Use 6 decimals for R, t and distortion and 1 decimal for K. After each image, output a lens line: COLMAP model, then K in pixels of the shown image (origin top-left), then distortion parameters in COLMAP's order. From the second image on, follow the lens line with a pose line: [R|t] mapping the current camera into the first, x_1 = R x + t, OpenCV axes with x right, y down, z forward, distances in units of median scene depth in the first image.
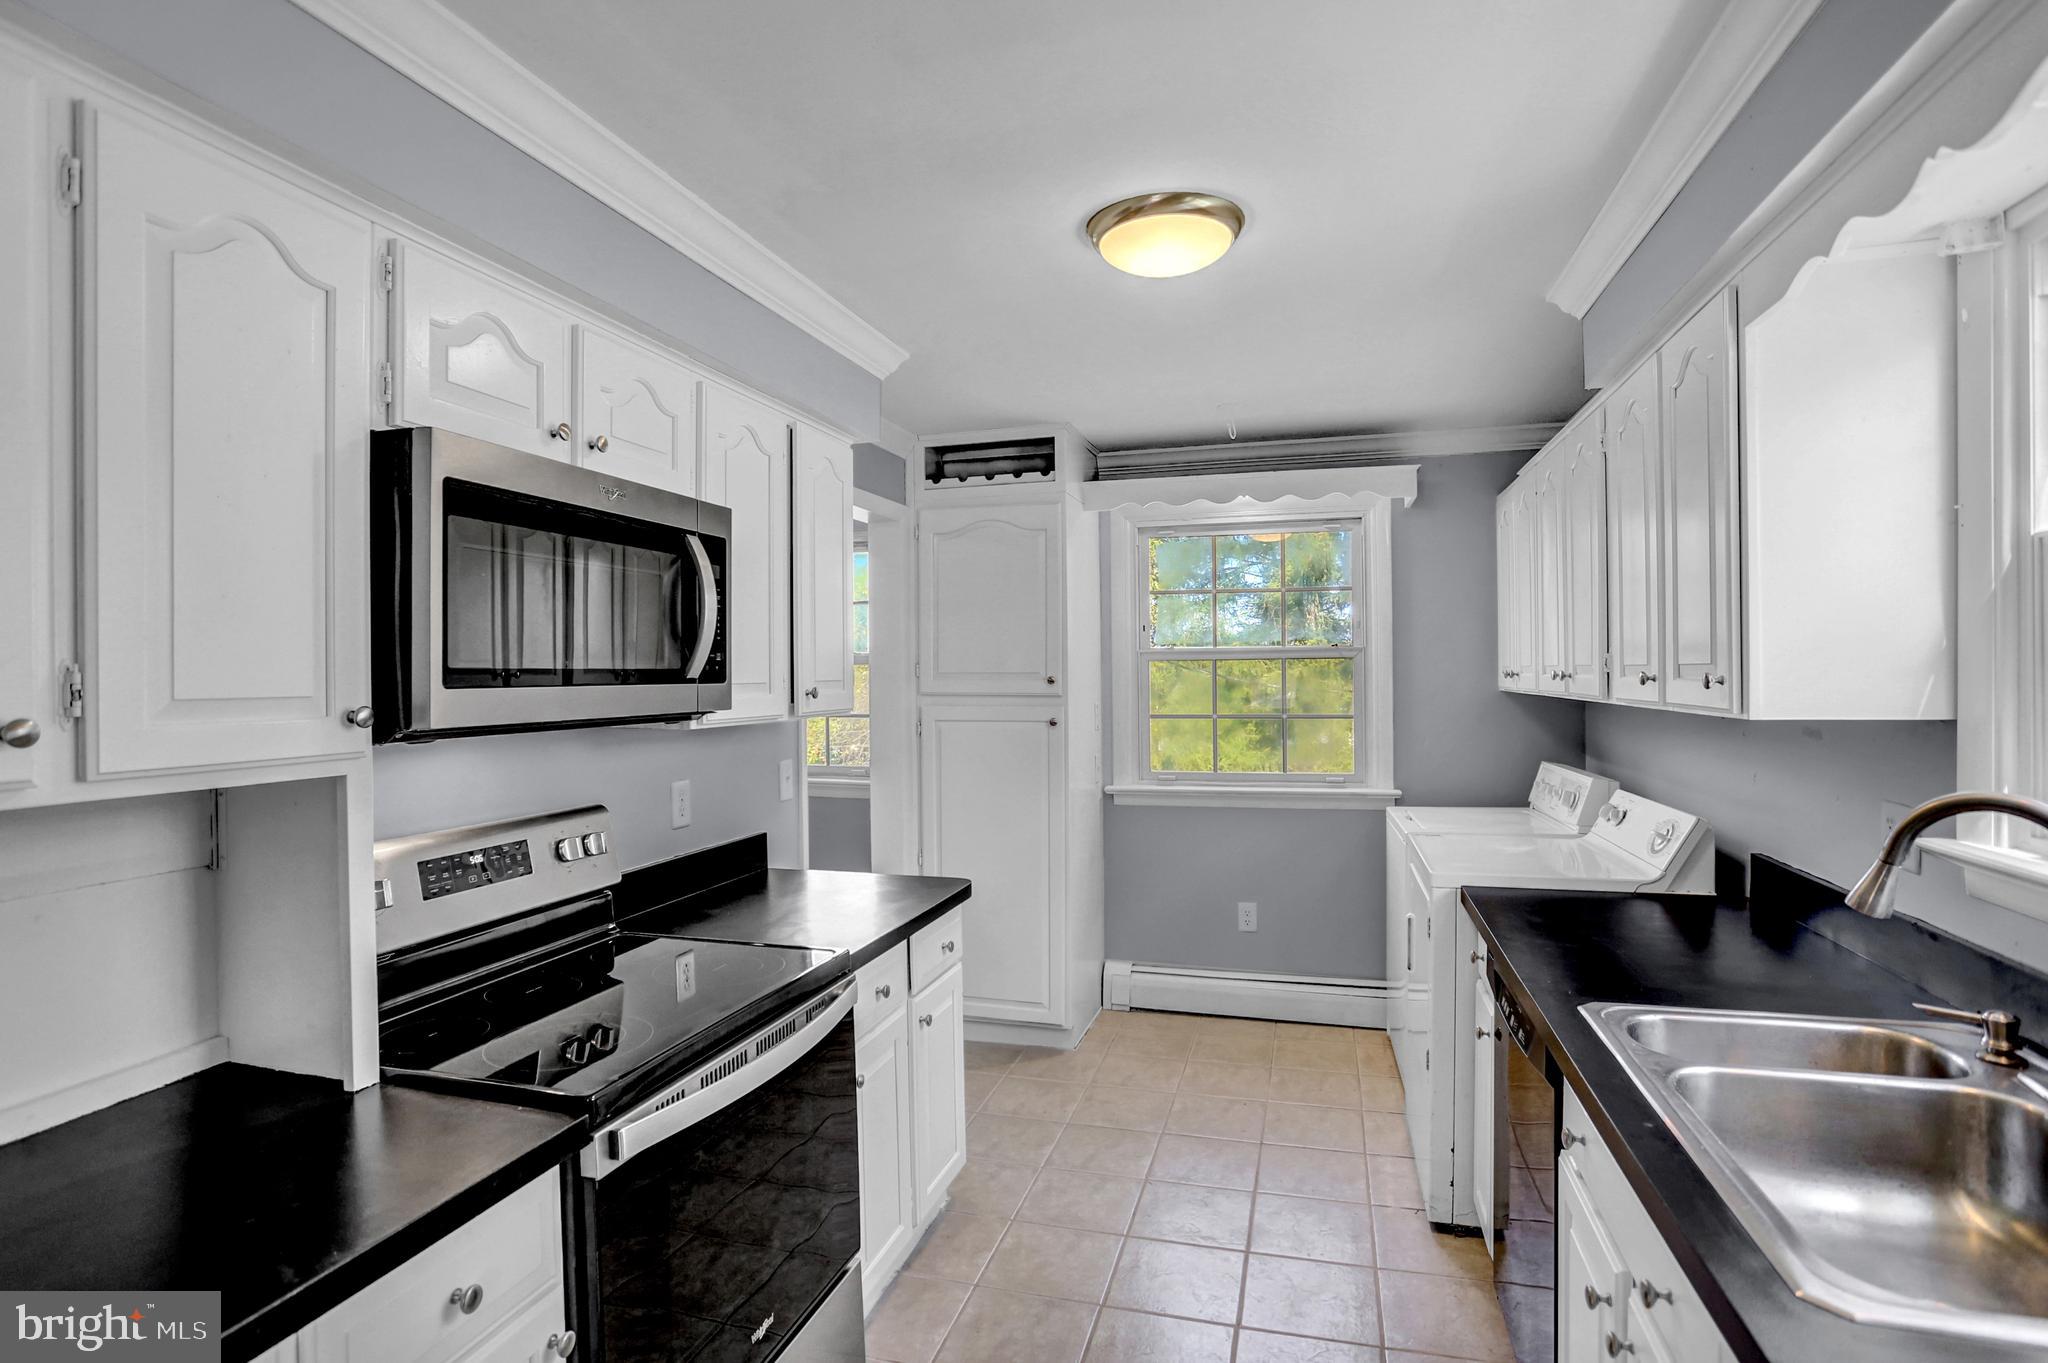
lens RADIAL K [[1034.1, 0, 1024.0], [0, 1034.1, 675.4], [0, 0, 1]] dist [-0.068598, 0.032720]
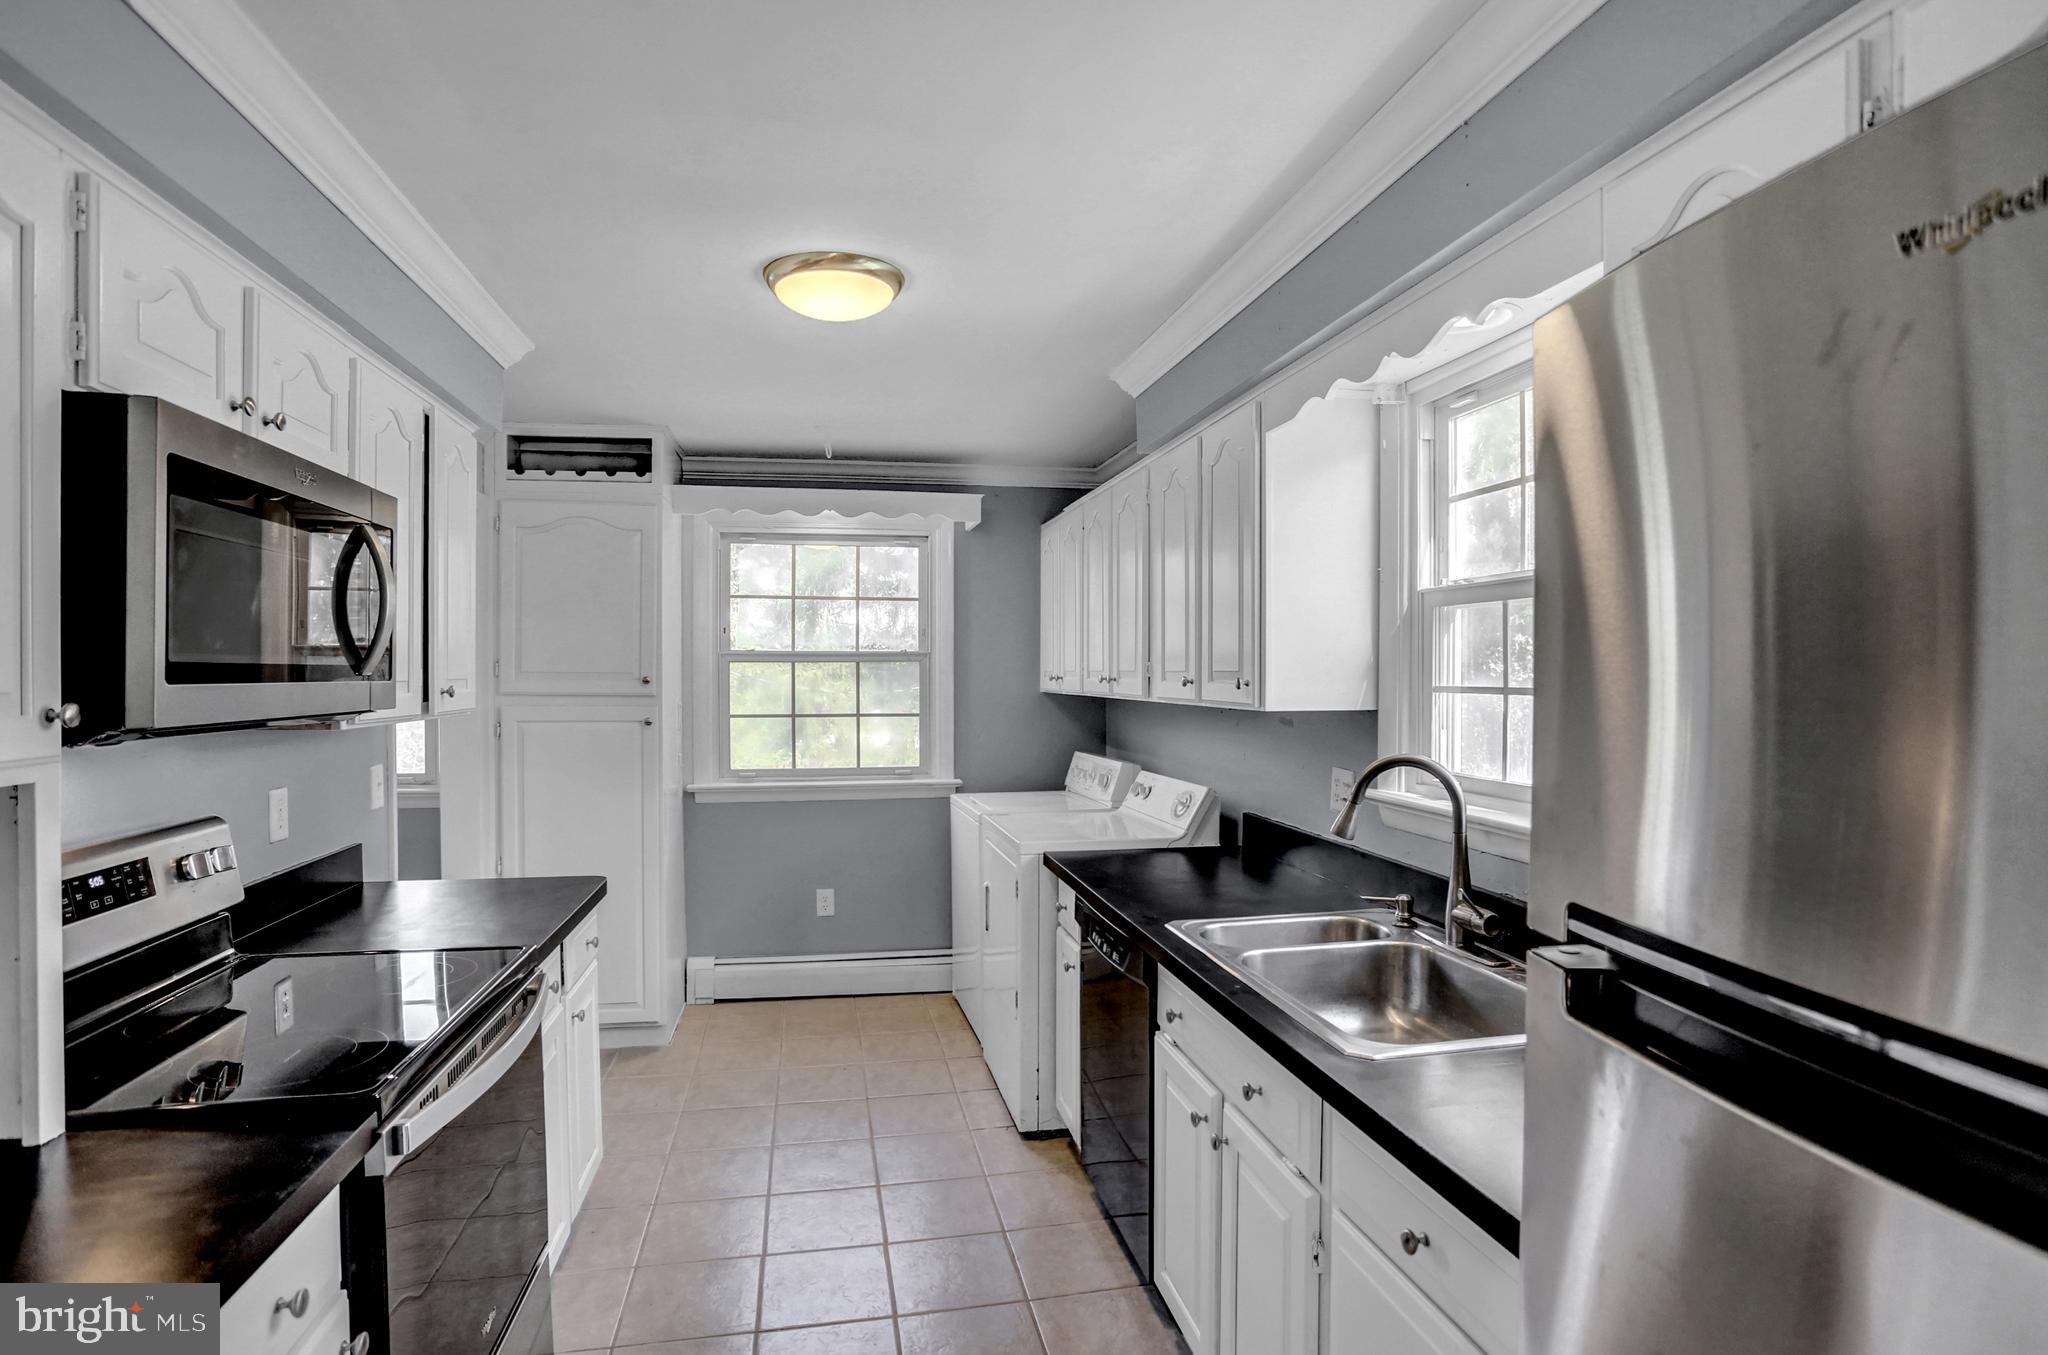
lens RADIAL K [[1034.2, 0, 1024.3], [0, 1034.2, 679.0], [0, 0, 1]] dist [-0.077586, 0.043458]
pose [[0.889803, 0.006803, 0.456295, -0.162126], [-0.007430, 0.999972, -0.000421, 0.001550], [-0.456285, -0.003016, 0.889829, -0.087684]]
